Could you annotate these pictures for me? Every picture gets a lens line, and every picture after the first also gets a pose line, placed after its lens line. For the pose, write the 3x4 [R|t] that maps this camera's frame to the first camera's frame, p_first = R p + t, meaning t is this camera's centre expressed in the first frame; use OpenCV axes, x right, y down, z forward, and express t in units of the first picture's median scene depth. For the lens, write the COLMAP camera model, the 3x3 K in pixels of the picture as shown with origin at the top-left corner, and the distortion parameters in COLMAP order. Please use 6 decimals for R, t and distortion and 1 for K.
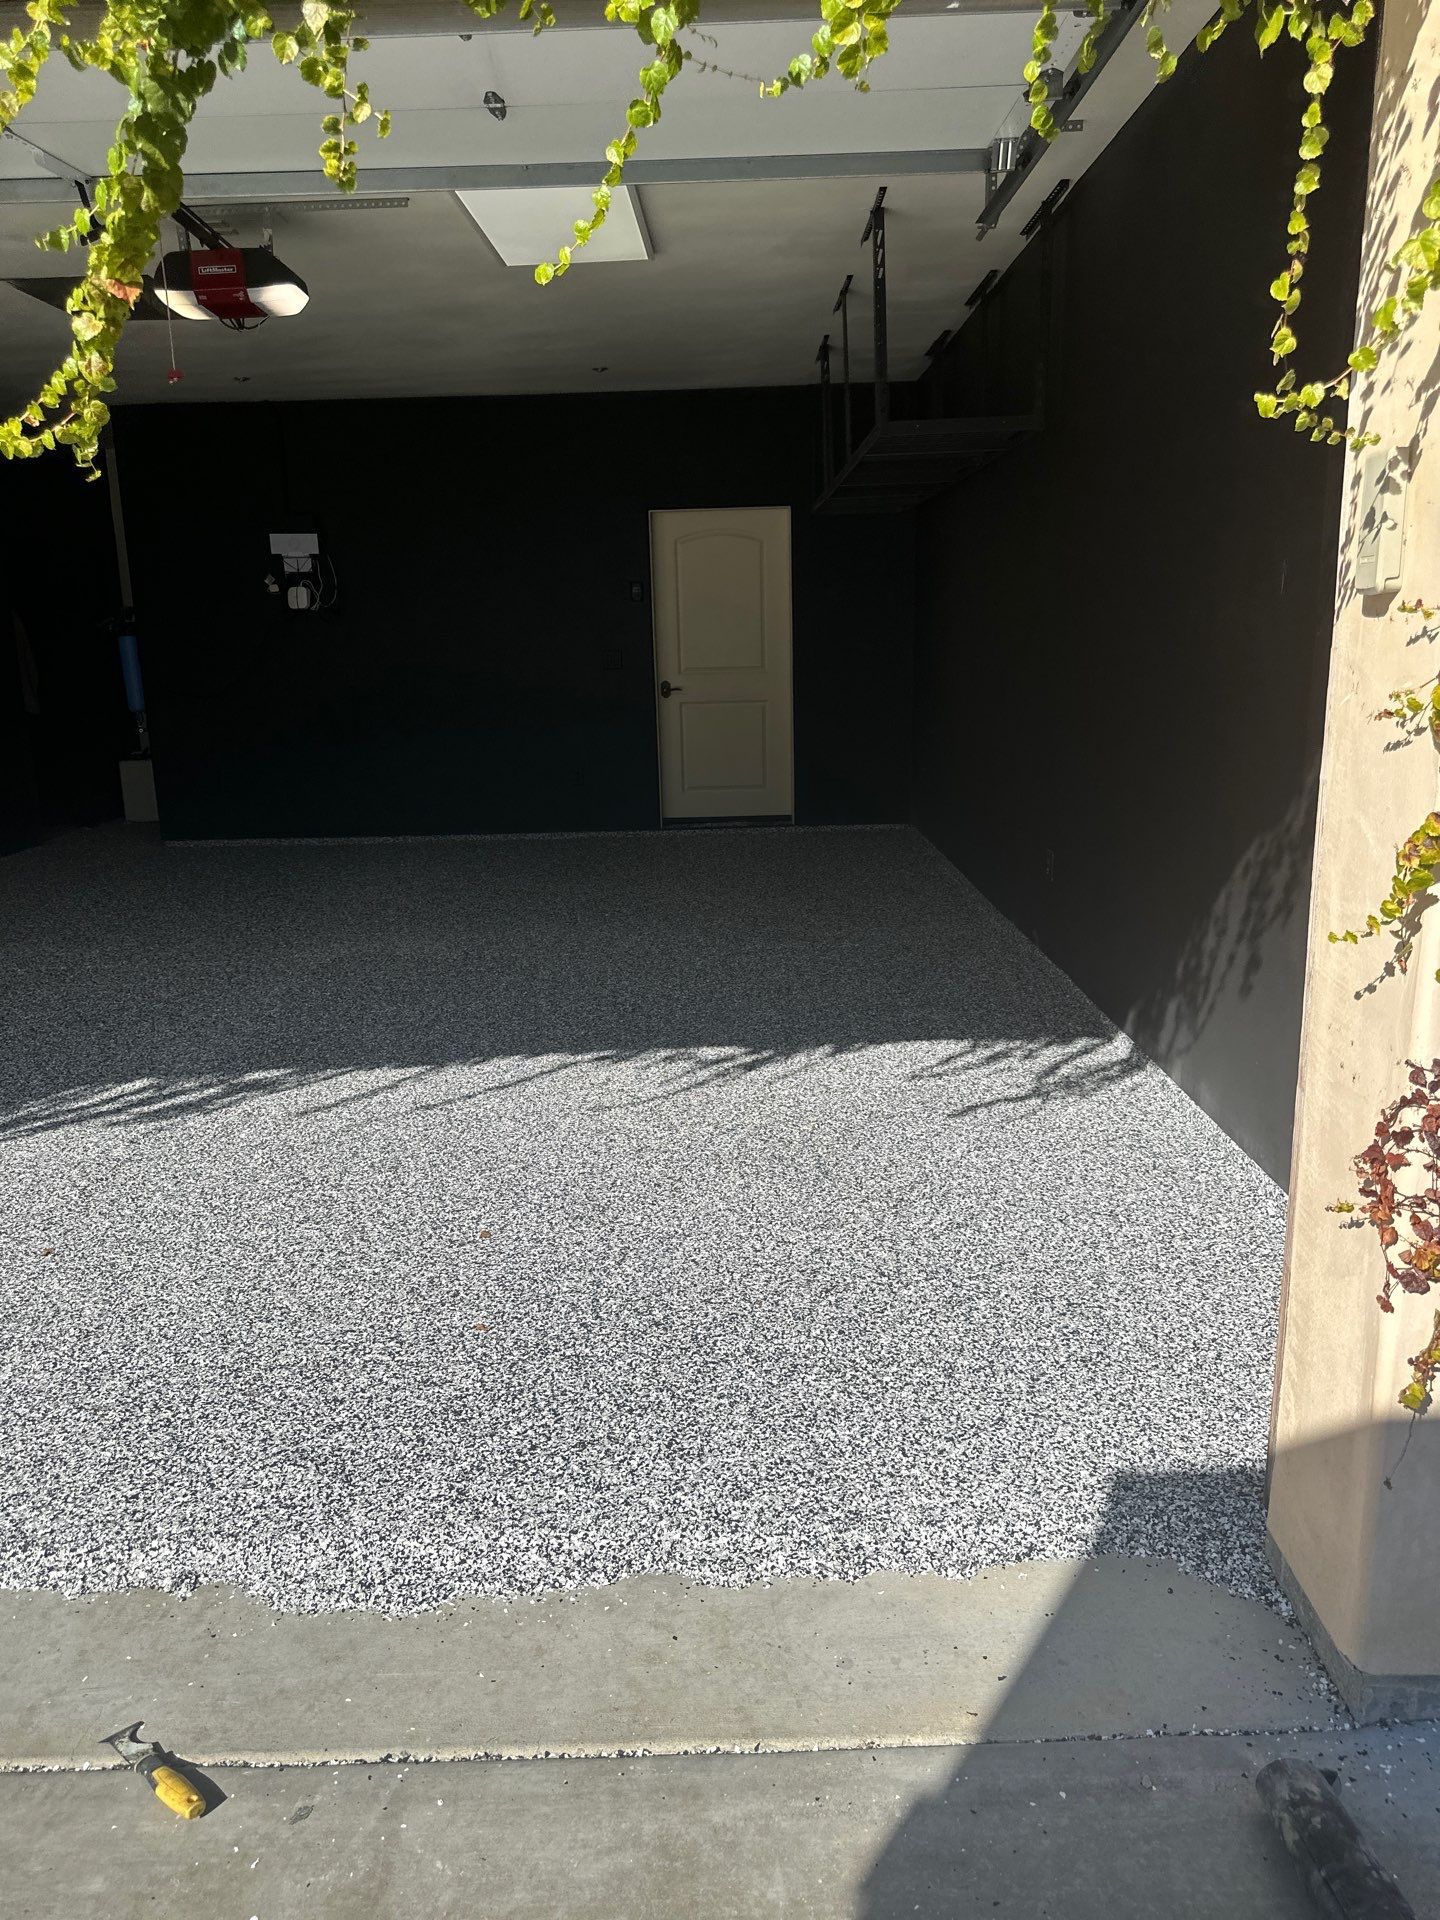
lens RADIAL K [[1387.5, 0, 702.9], [0, 1387.5, 969.4], [0, 0, 1]] dist [0.021565, -0.036186]
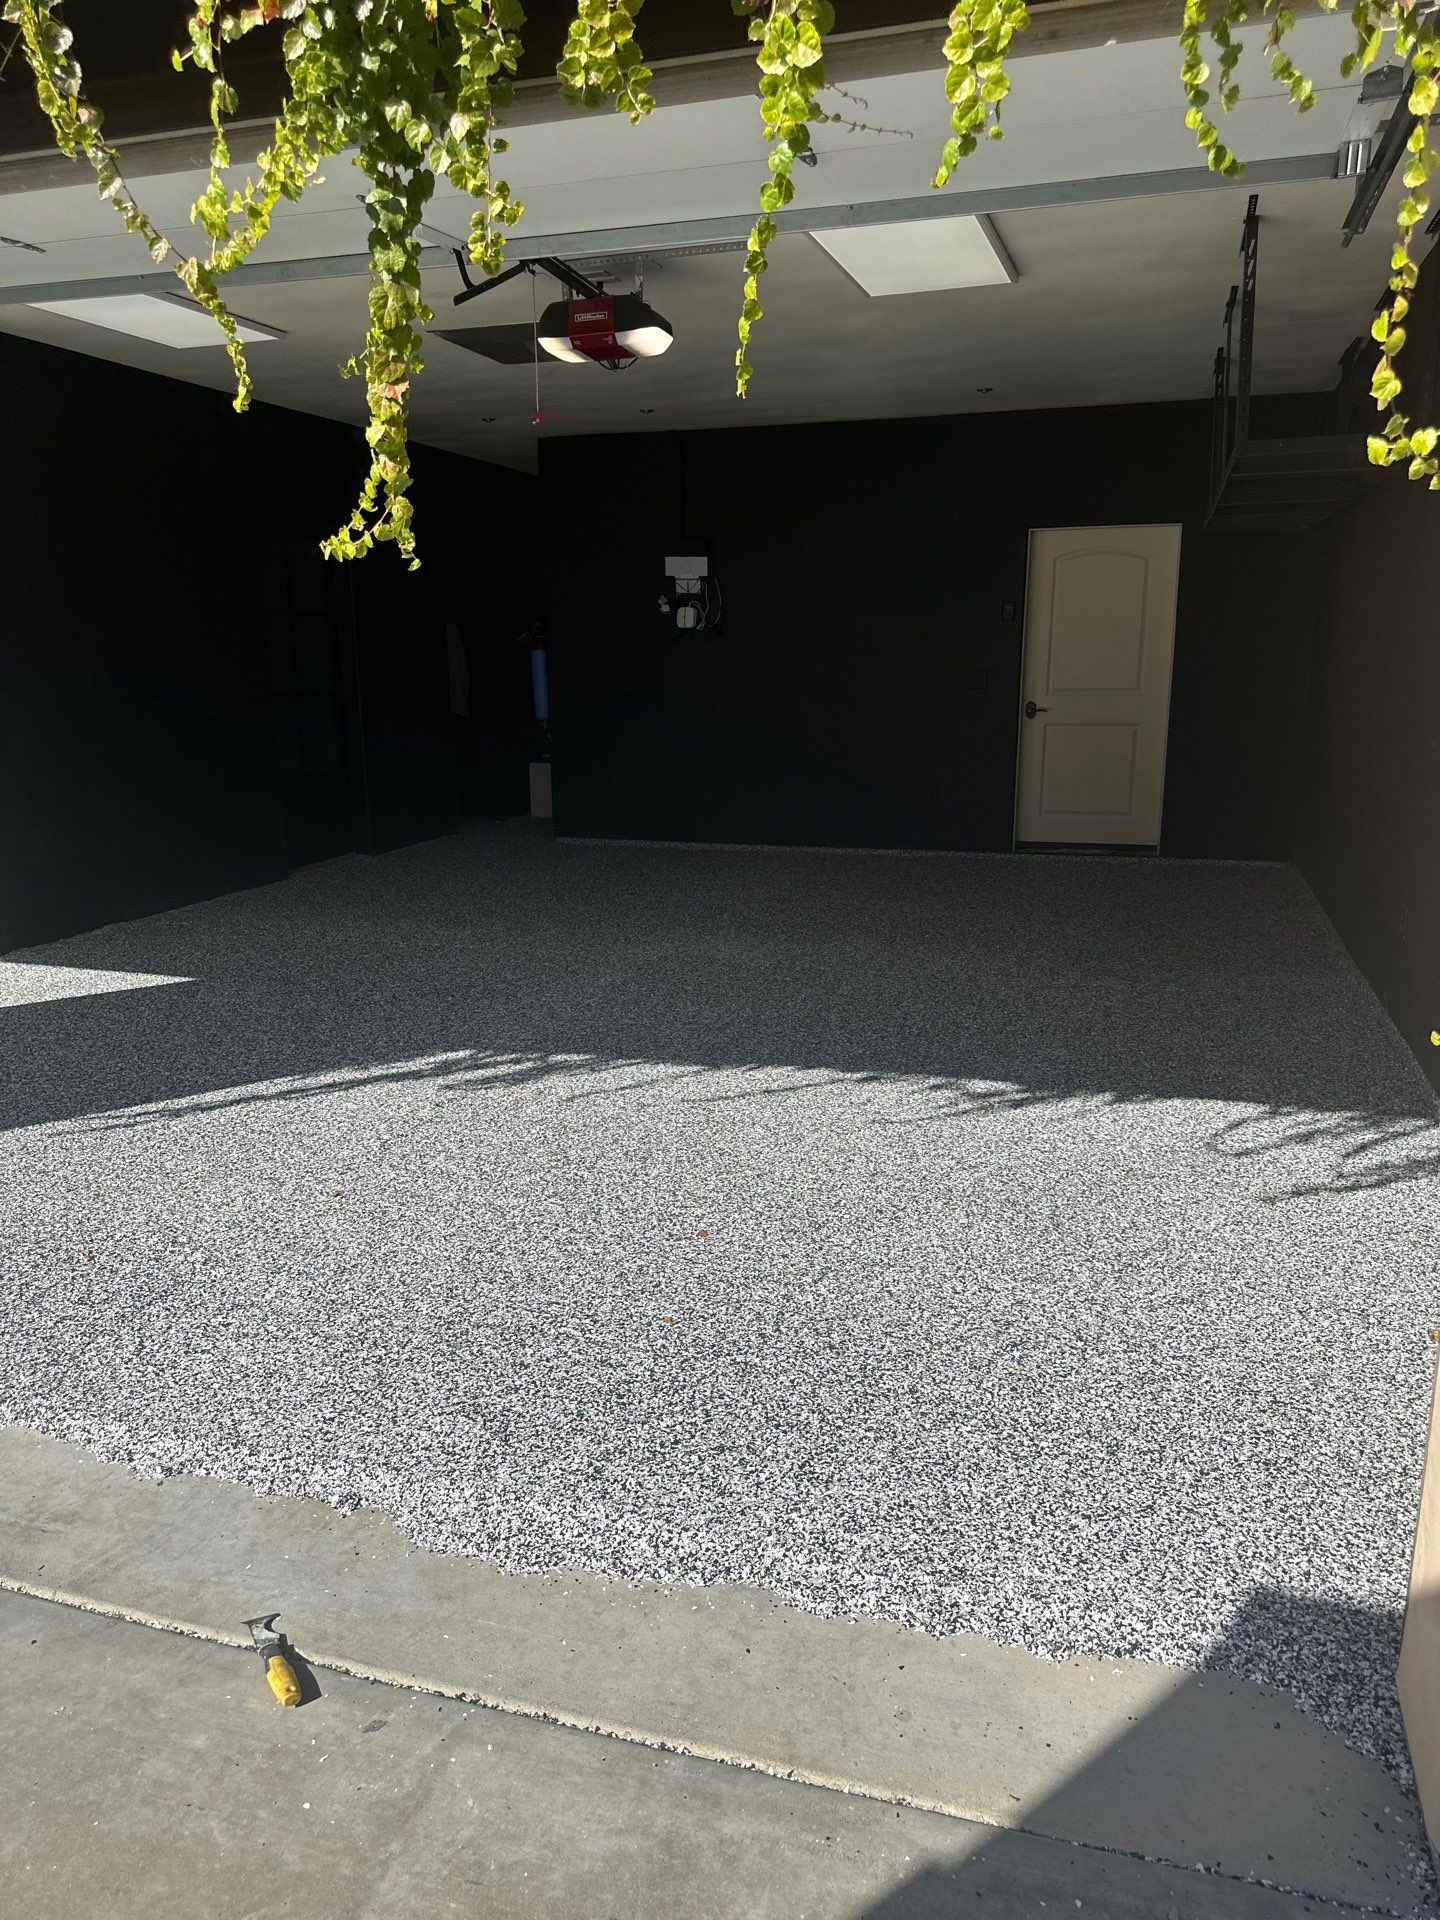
lens RADIAL K [[1384.3, 0, 686.4], [0, 1384.3, 962.5], [0, 0, 1]] dist [0.005631, -0.011517]
pose [[0.951633, 0.086933, -0.294682, 0.173290], [-0.090288, 0.995913, 0.002226, -0.019748], [0.293671, 0.024488, 0.955593, 0.000565]]
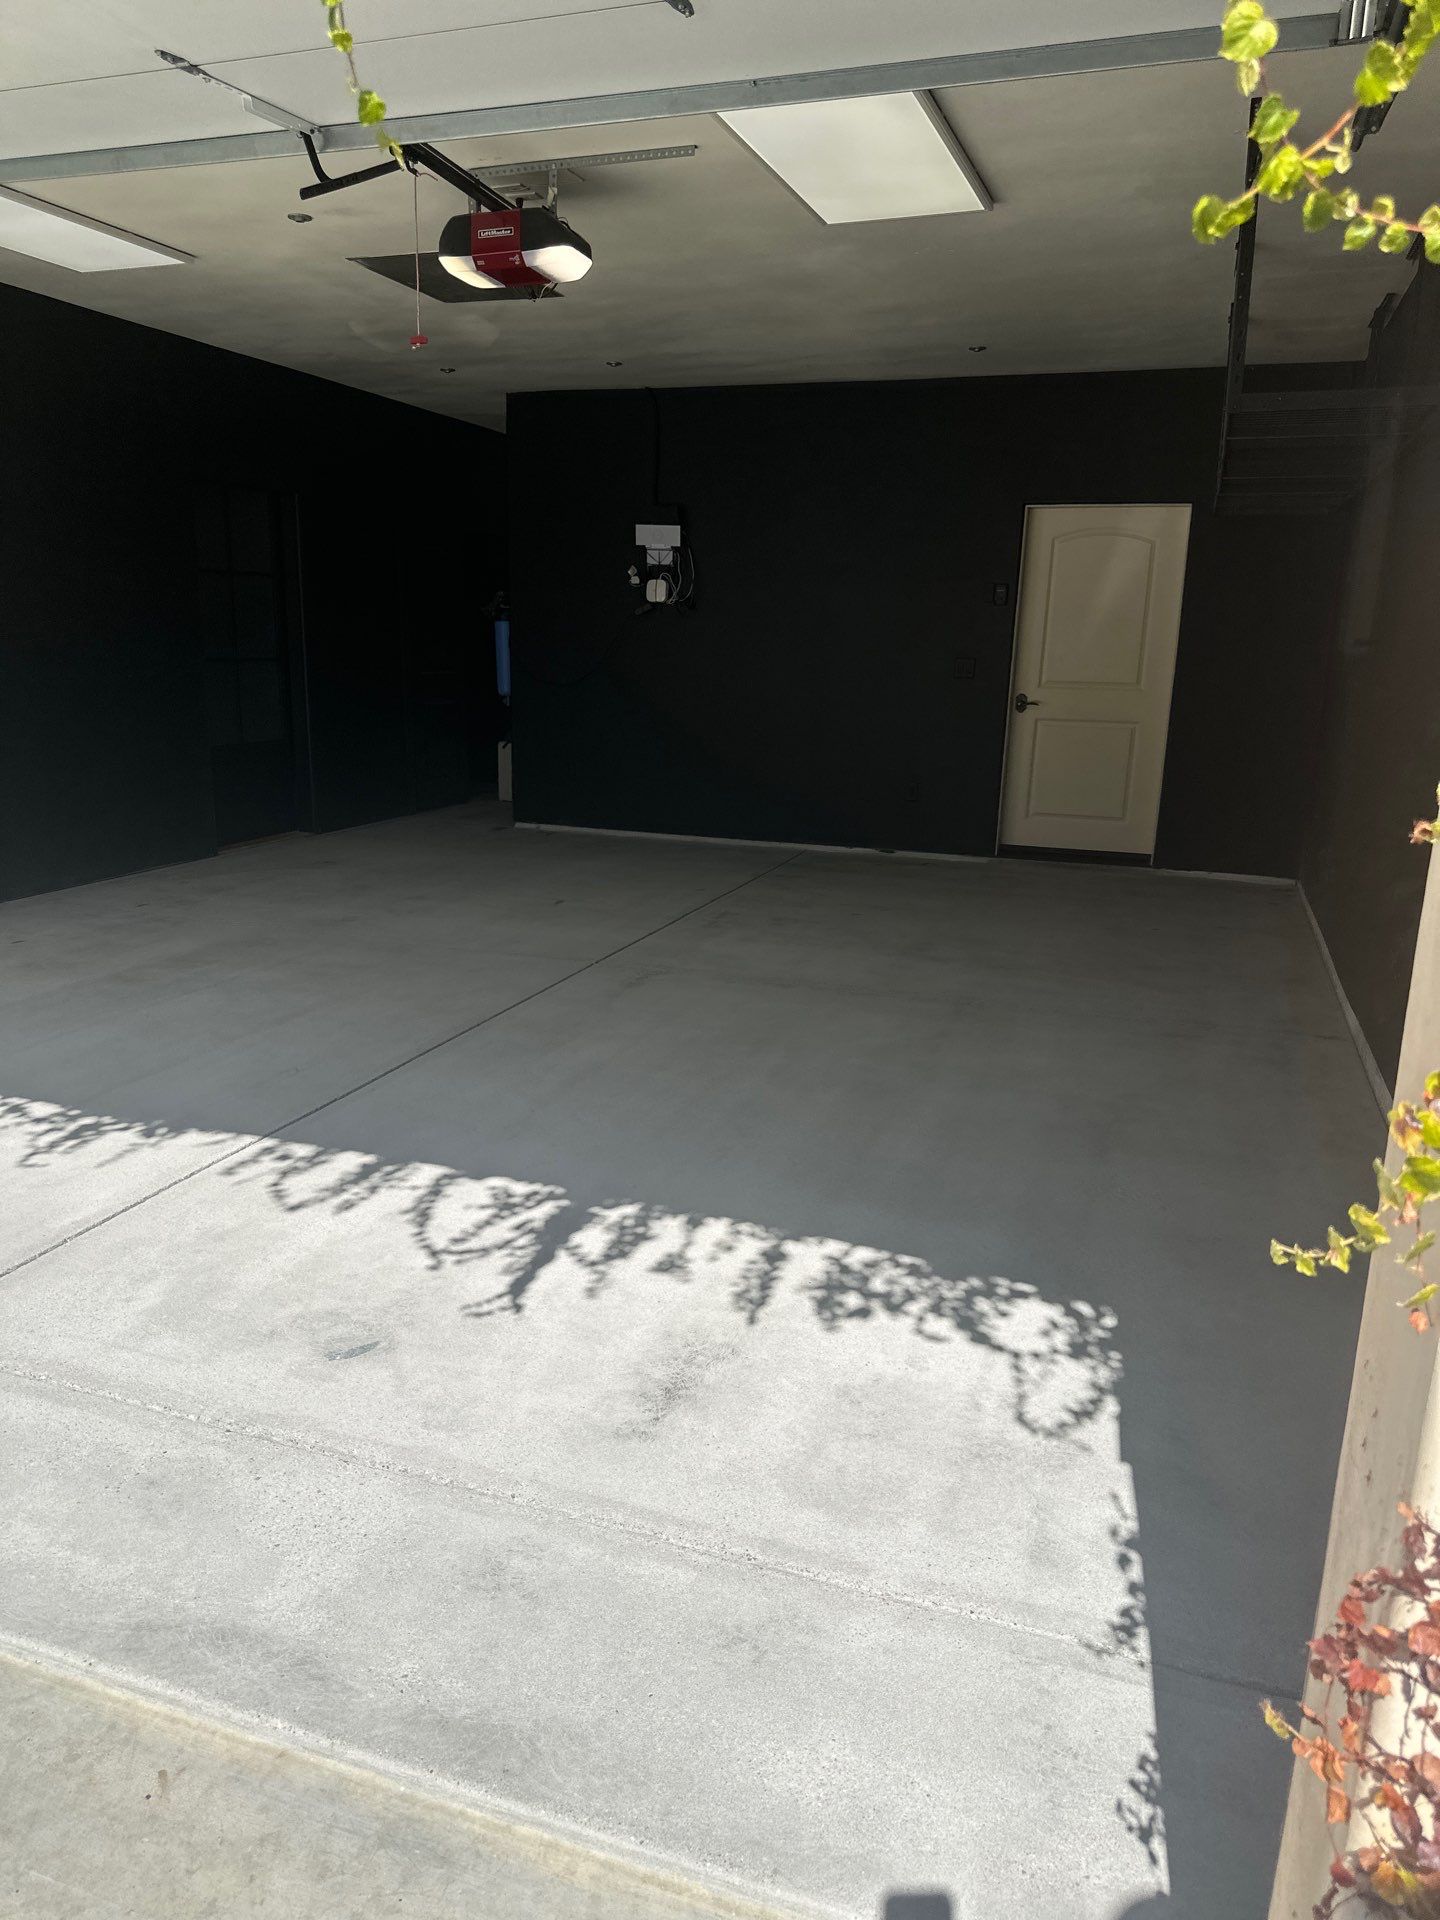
lens RADIAL K [[1384.3, 0, 686.4], [0, 1384.3, 962.5], [0, 0, 1]] dist [0.005631, -0.011517]
pose [[0.940725, 0.126071, -0.314868, 0.280661], [-0.128215, 0.991648, 0.013981, -0.072595], [0.314001, 0.027219, 0.949032, 0.309477]]
